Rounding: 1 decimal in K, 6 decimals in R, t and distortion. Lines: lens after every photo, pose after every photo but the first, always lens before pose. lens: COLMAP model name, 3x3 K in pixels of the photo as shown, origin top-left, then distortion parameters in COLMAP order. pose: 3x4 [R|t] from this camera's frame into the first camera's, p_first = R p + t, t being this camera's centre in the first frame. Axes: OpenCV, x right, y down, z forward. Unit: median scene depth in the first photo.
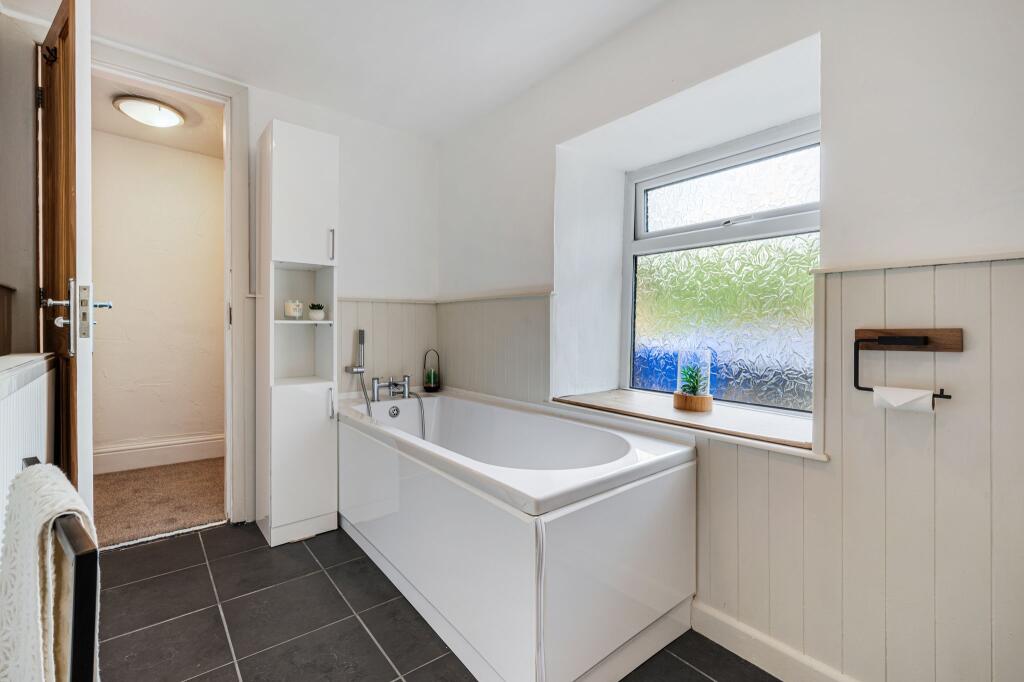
lens RADIAL K [[456.2, 0, 512.0], [0, 456.2, 341.0], [0, 0, 1]] dist [-0.000301, -0.000074]
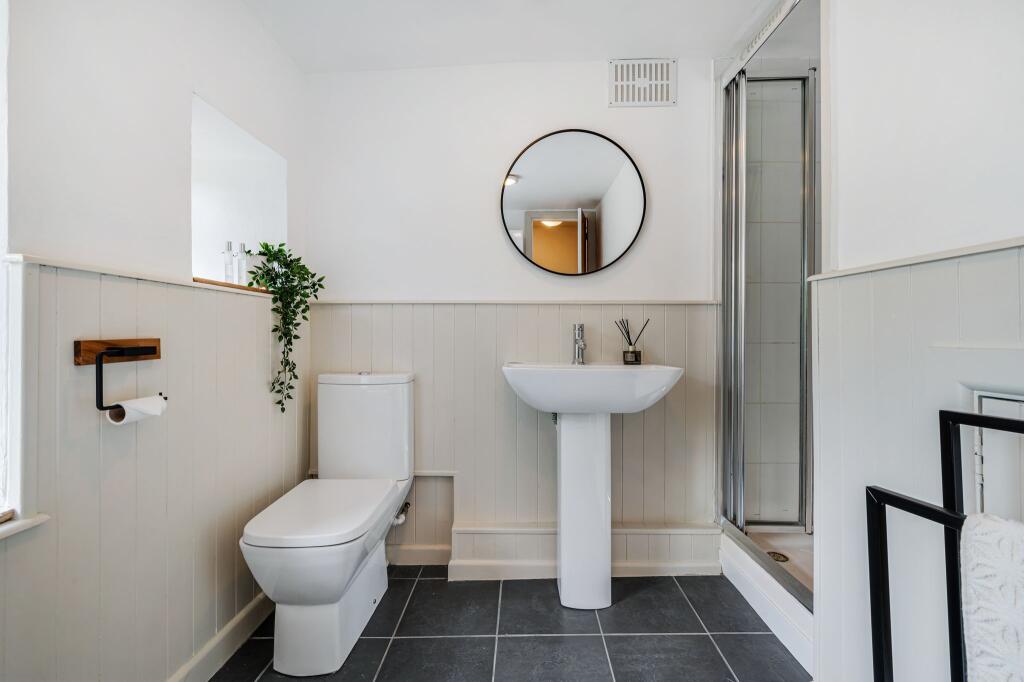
lens RADIAL K [[456.2, 0, 512.0], [0, 456.2, 341.0], [0, 0, 1]] dist [-0.000301, -0.000074]
pose [[-0.765187, -0.008861, 0.643748, -0.383433], [0.018790, 0.999172, 0.036088, -0.040641], [-0.643534, 0.039710, -0.764386, 1.161584]]
